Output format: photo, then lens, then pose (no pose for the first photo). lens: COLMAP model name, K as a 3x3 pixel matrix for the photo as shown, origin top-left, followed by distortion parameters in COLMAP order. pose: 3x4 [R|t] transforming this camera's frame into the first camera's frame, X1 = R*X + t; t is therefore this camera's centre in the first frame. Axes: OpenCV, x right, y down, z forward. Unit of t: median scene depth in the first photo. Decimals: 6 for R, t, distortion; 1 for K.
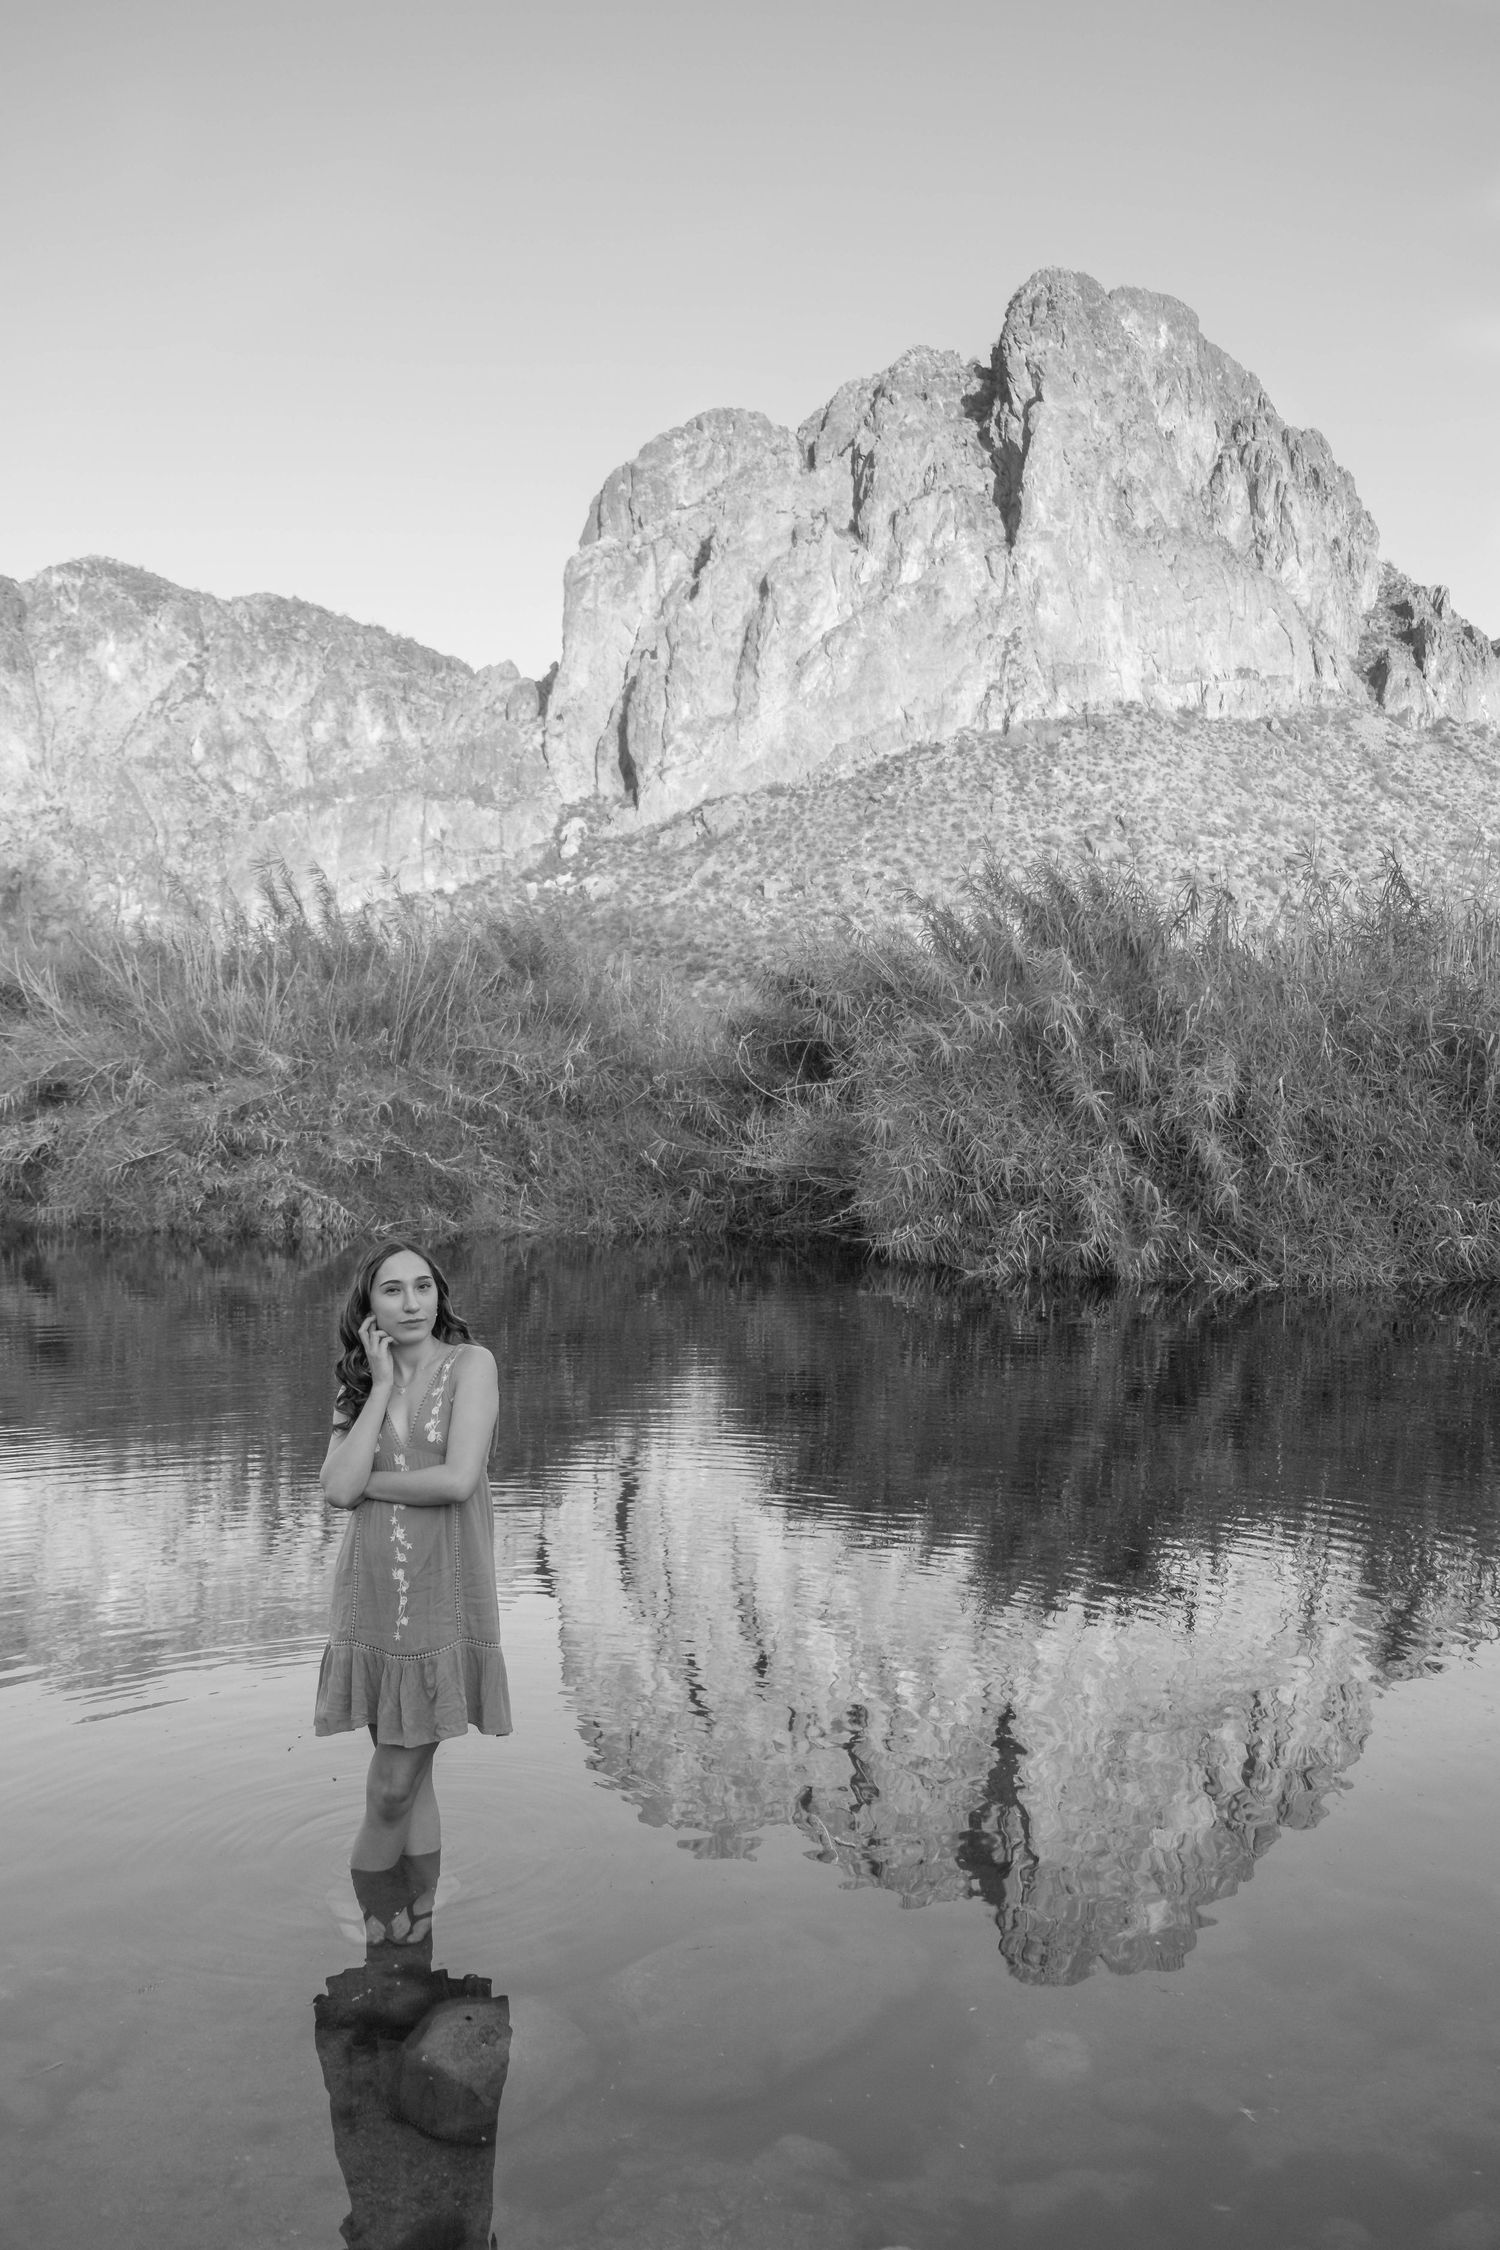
lens RADIAL K [[1751.5, 0, 781.7], [0, 1751.5, 1124.9], [0, 0, 1]] dist [-0.031305, 0.008192]
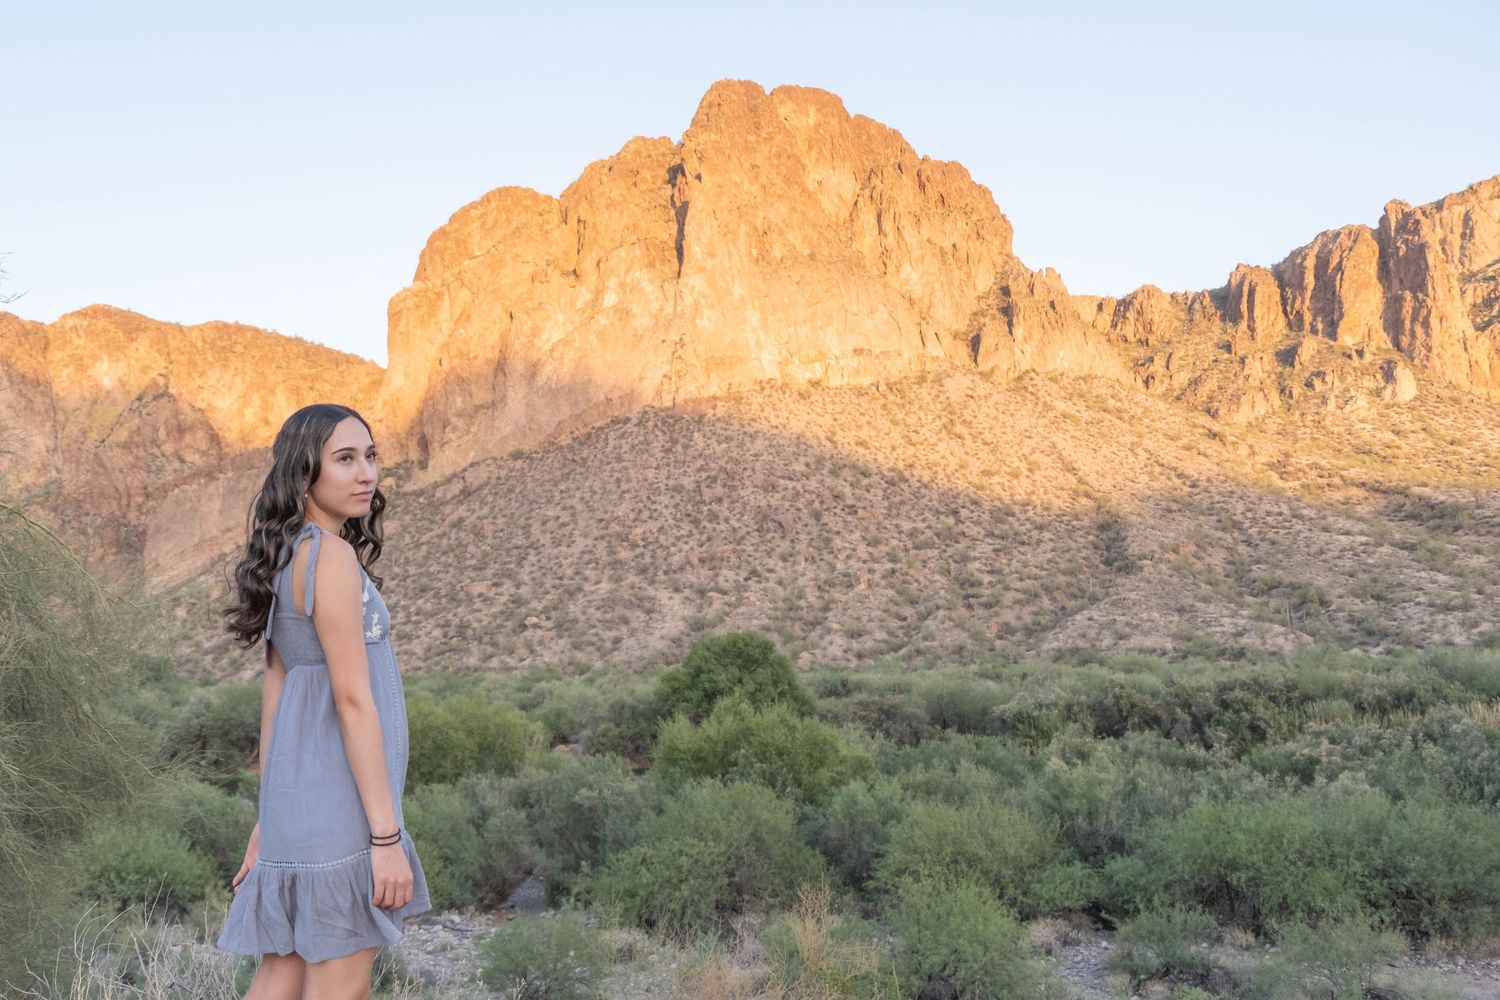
lens RADIAL K [[1402.5, 0, 638.6], [0, 1402.5, 456.4], [0, 0, 1]] dist [-0.033912, 0.000000]
pose [[0.995698, -0.047420, -0.079607, 0.183656], [0.035440, 0.988697, -0.145676, -0.018417], [0.085616, 0.142228, 0.986124, -0.123492]]
